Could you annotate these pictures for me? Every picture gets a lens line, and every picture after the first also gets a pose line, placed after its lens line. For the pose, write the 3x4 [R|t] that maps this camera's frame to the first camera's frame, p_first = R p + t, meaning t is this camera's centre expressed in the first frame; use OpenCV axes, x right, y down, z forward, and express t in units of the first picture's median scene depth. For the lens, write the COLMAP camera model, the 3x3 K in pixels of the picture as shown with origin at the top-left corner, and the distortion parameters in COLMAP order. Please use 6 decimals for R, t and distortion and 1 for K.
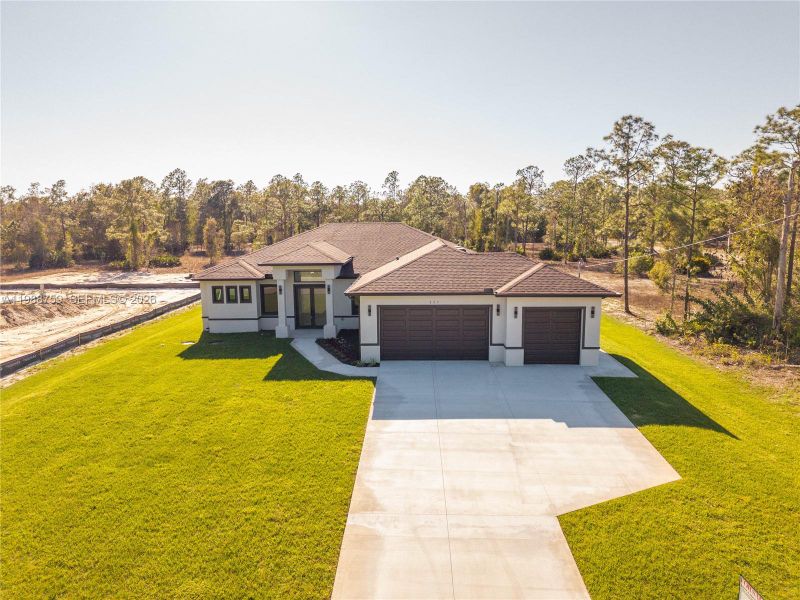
lens RADIAL K [[548.1, 0, 398.5], [0, 548.1, 304.4], [0, 0, 1]] dist [0.003635, 0.000124]
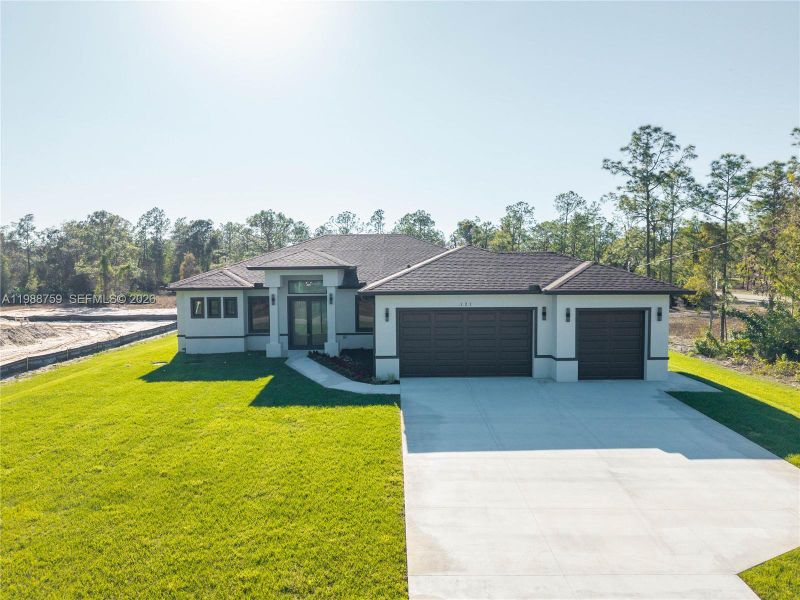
lens RADIAL K [[545.4, 0, 398.9], [0, 545.4, 300.7], [0, 0, 1]] dist [0.003652, -0.000224]
pose [[0.999055, 0.000144, 0.043472, -0.071701], [0.004118, 0.995185, -0.097931, 0.070676], [-0.043277, 0.098018, 0.994243, 0.191935]]
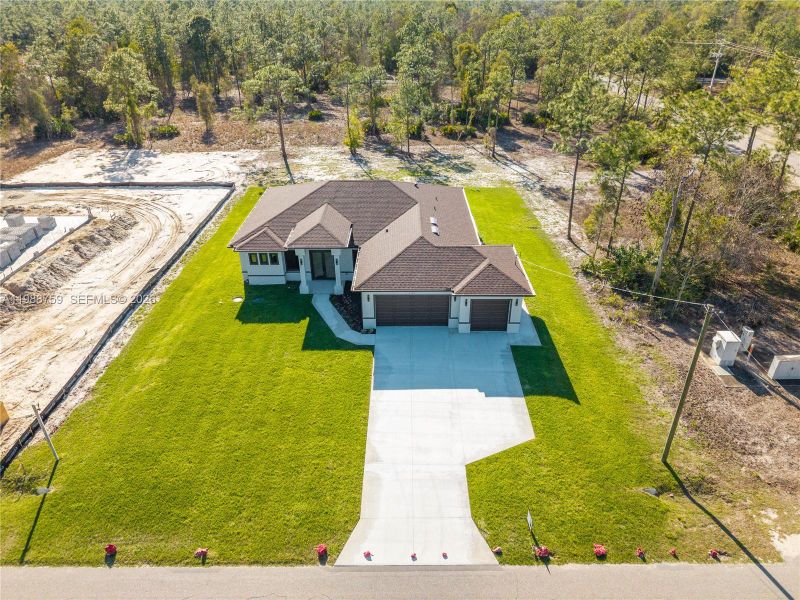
lens RADIAL K [[548.1, 0, 398.5], [0, 548.1, 304.4], [0, 0, 1]] dist [0.003635, 0.000124]
pose [[0.999815, -0.009422, 0.016780, 0.003415], [0.002952, 0.936724, 0.350056, -0.492885], [-0.019016, -0.349942, 0.936578, -0.393013]]
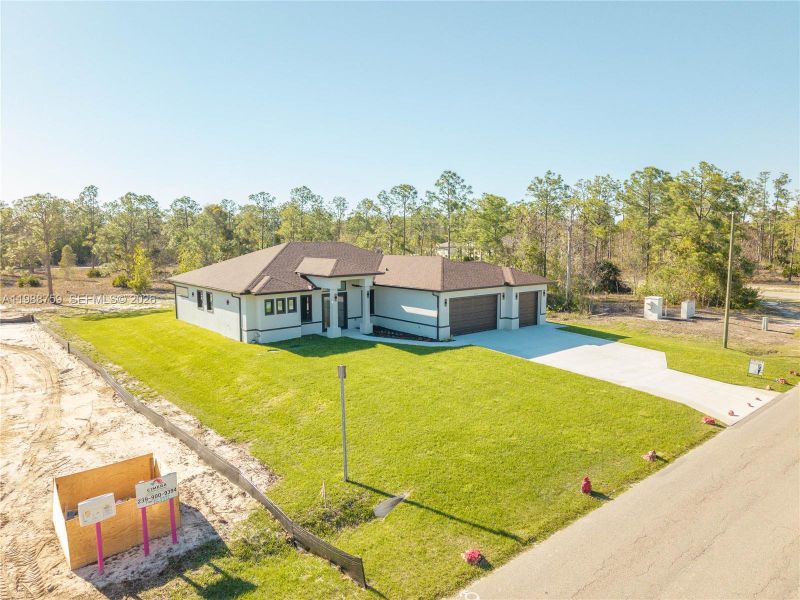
lens RADIAL K [[545.4, 0, 398.9], [0, 545.4, 300.7], [0, 0, 1]] dist [0.003652, -0.000224]
pose [[0.747237, -0.071957, 0.660651, -1.105924], [0.099957, 0.994981, -0.004687, 0.000404], [-0.656998, 0.069539, 0.750679, 0.000990]]
